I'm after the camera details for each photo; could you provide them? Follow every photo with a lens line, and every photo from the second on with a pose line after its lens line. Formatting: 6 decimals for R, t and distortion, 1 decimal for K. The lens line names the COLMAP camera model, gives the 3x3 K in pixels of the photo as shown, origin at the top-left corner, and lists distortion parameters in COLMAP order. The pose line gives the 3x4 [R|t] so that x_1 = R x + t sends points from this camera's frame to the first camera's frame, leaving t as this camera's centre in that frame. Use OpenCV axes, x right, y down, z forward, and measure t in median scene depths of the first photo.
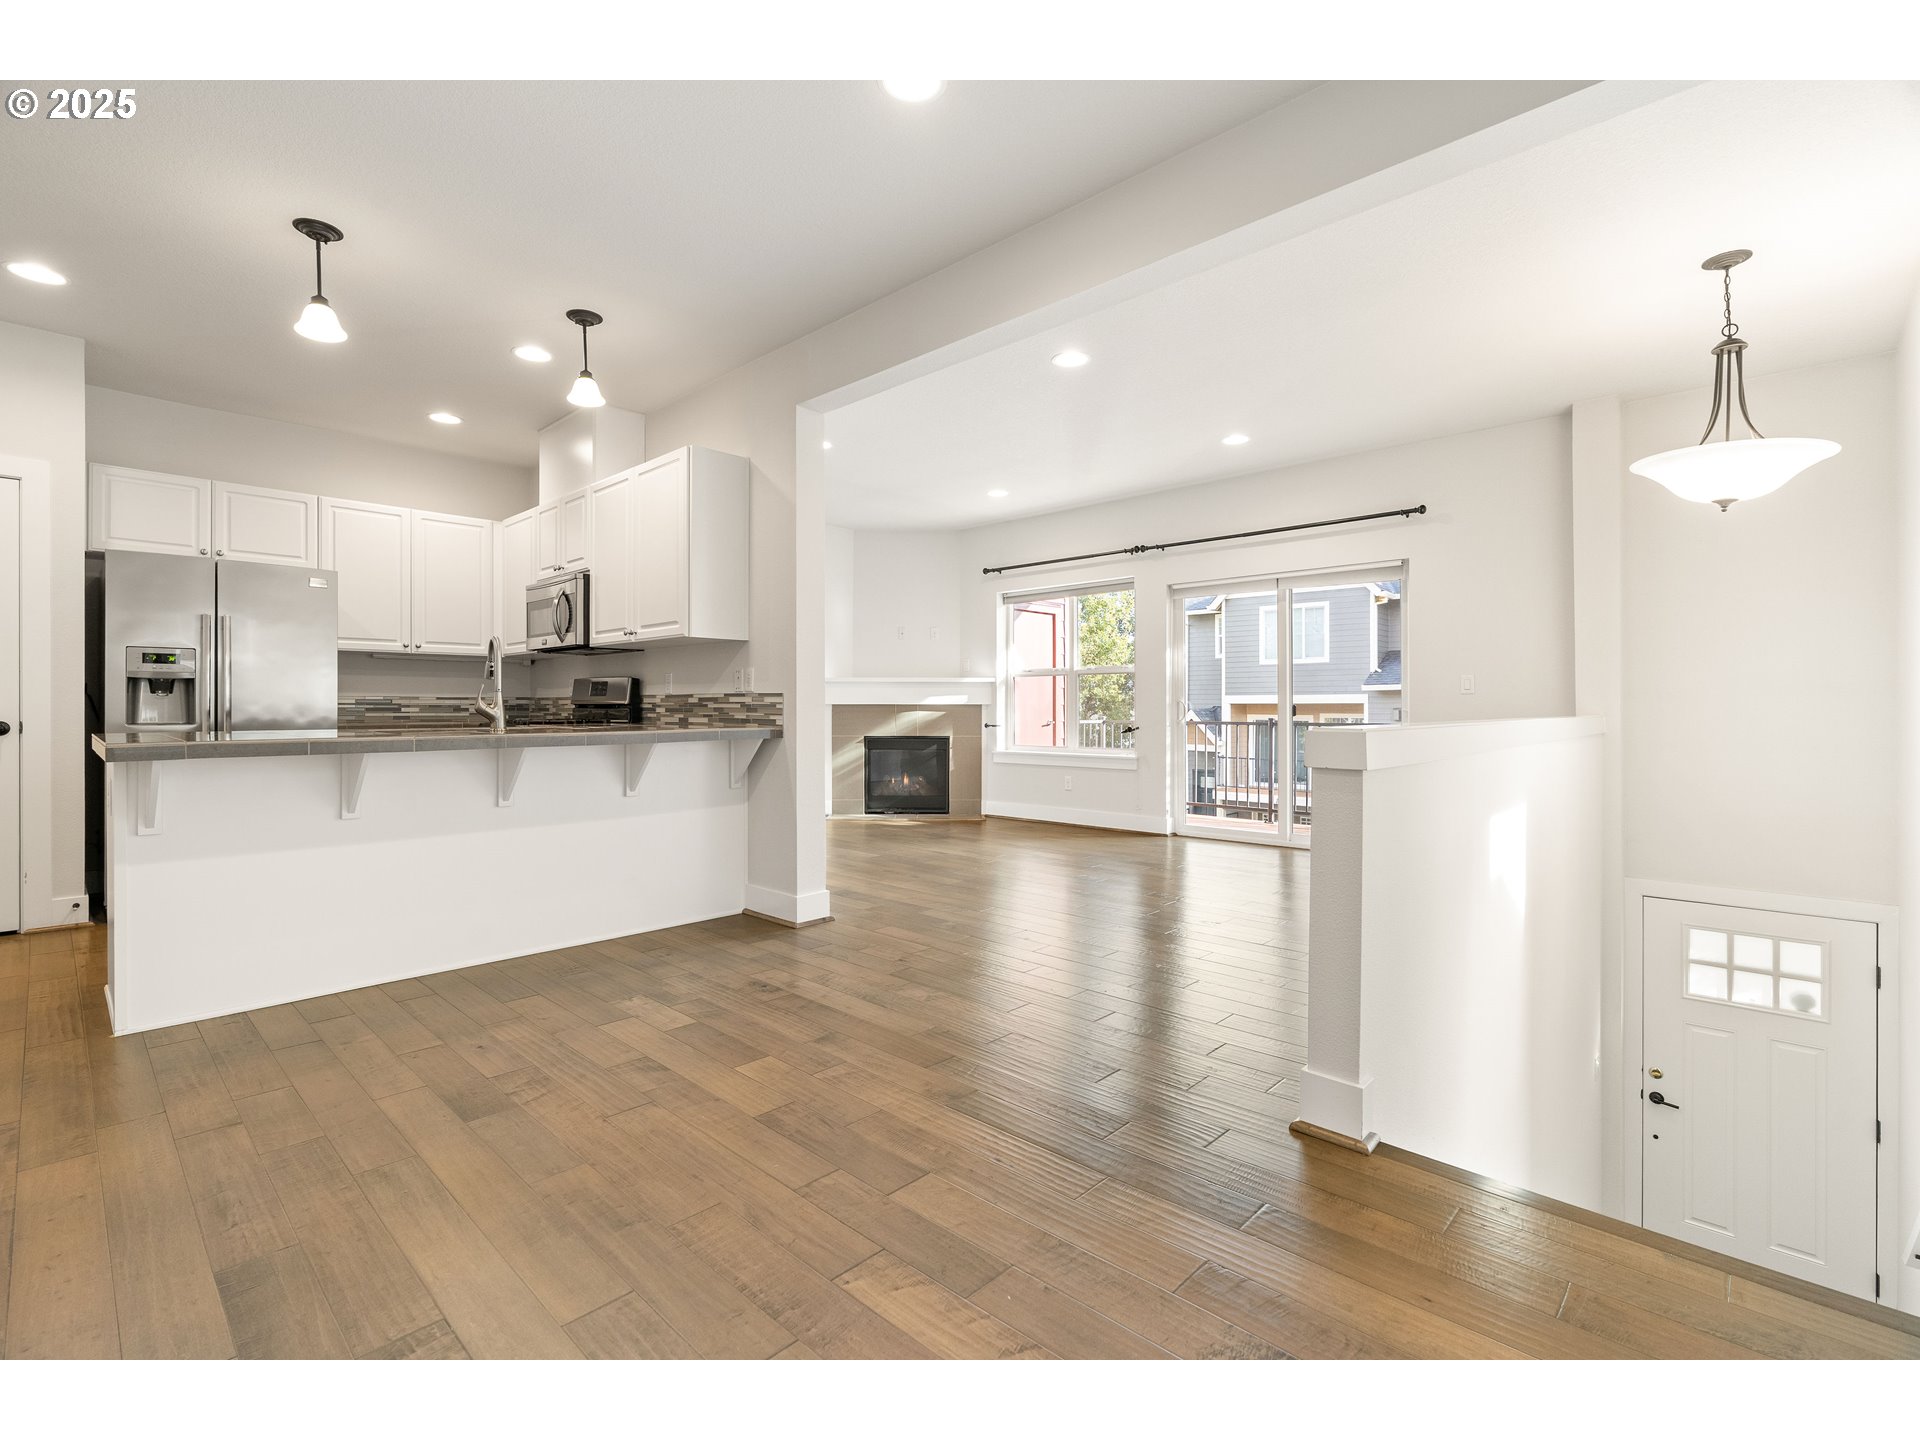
lens RADIAL K [[870.9, 0, 961.0], [0, 870.9, 709.9], [0, 0, 1]] dist [-0.005194, 0.000583]
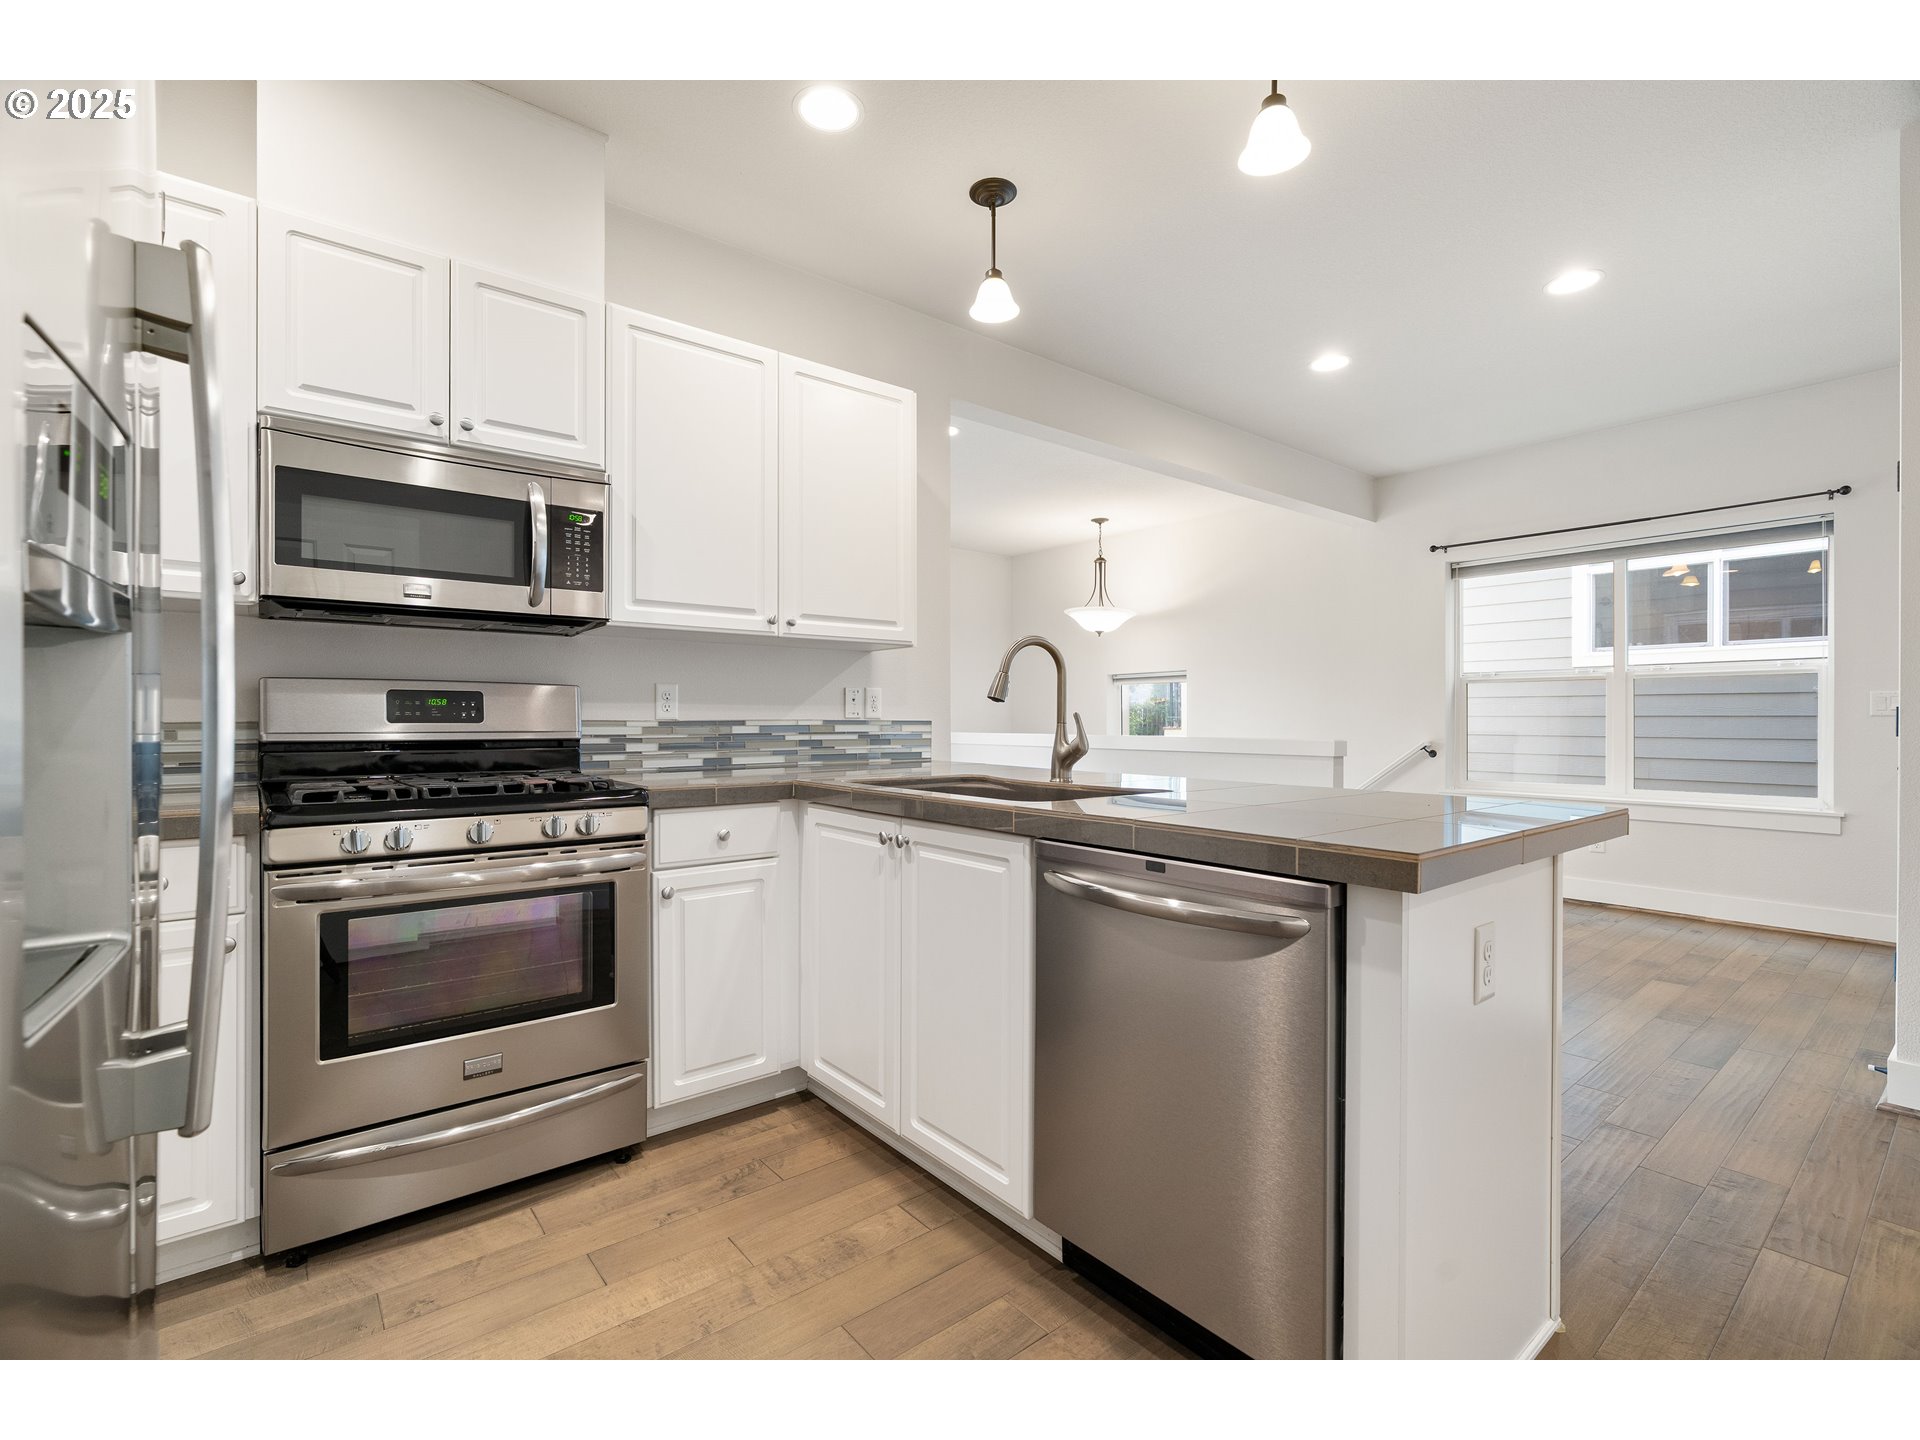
lens RADIAL K [[865.1, 0, 960.0], [0, 865.1, 720.0], [0, 0, 1]] dist [-0.012276, 0.004301]
pose [[0.130712, -0.002486, 0.991417, -0.970994], [0.003078, 0.999993, 0.002102, -0.020146], [-0.991416, 0.002777, 0.130719, 0.801549]]
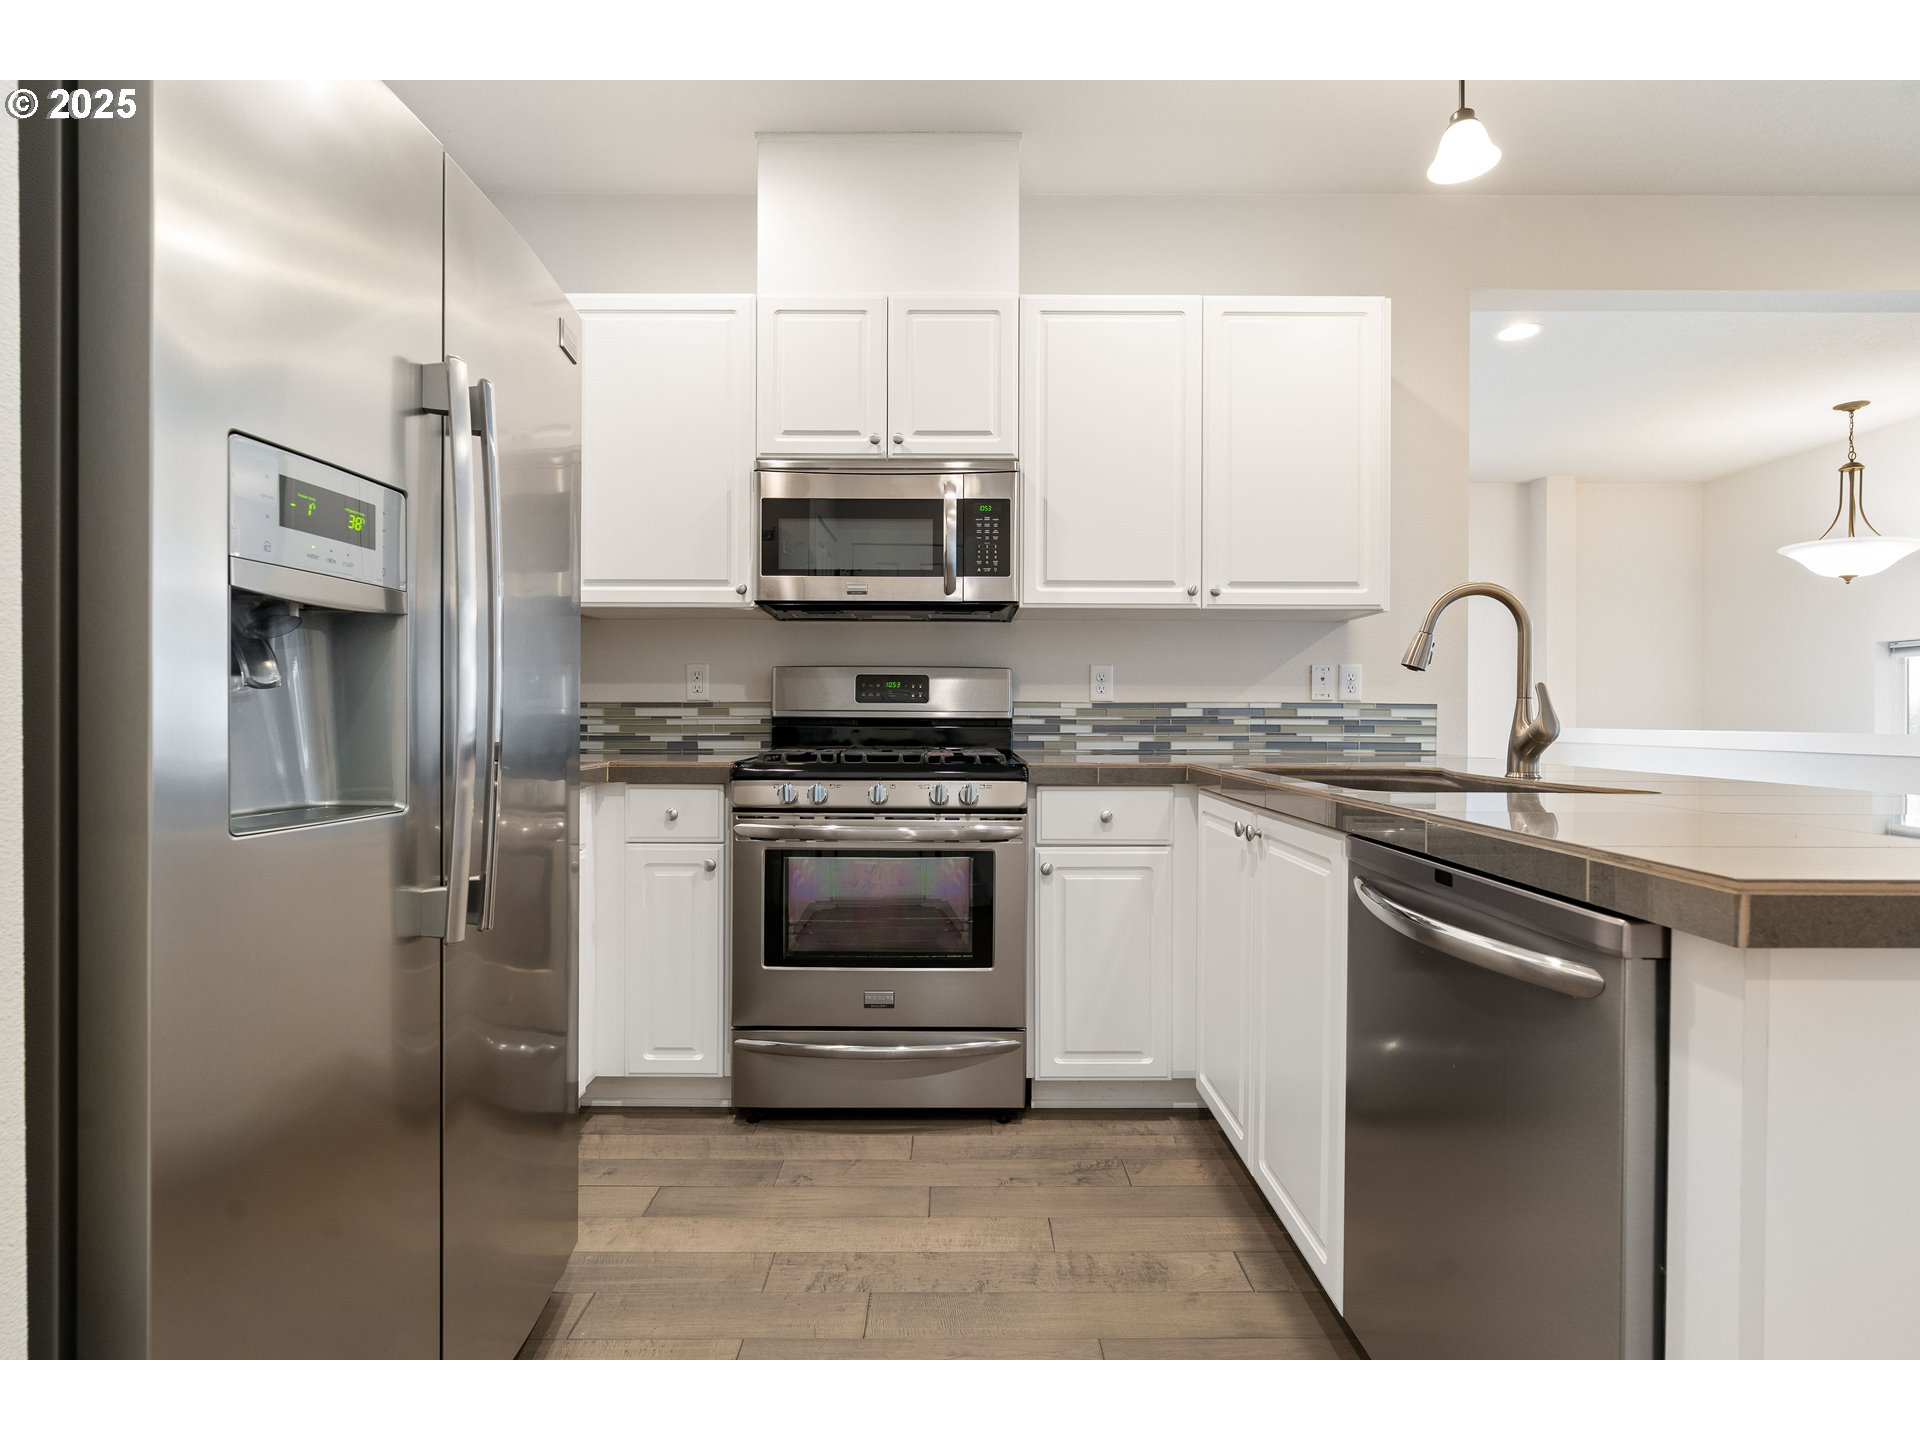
lens RADIAL K [[934.0, 0, 957.9], [0, 934.0, 725.1], [0, 0, 1]] dist [-0.006971, 0.000578]
pose [[0.725080, -0.005217, 0.688645, -0.910541], [-0.000087, 0.999971, 0.007667, -0.007758], [-0.688665, -0.005619, 0.725058, 0.679207]]
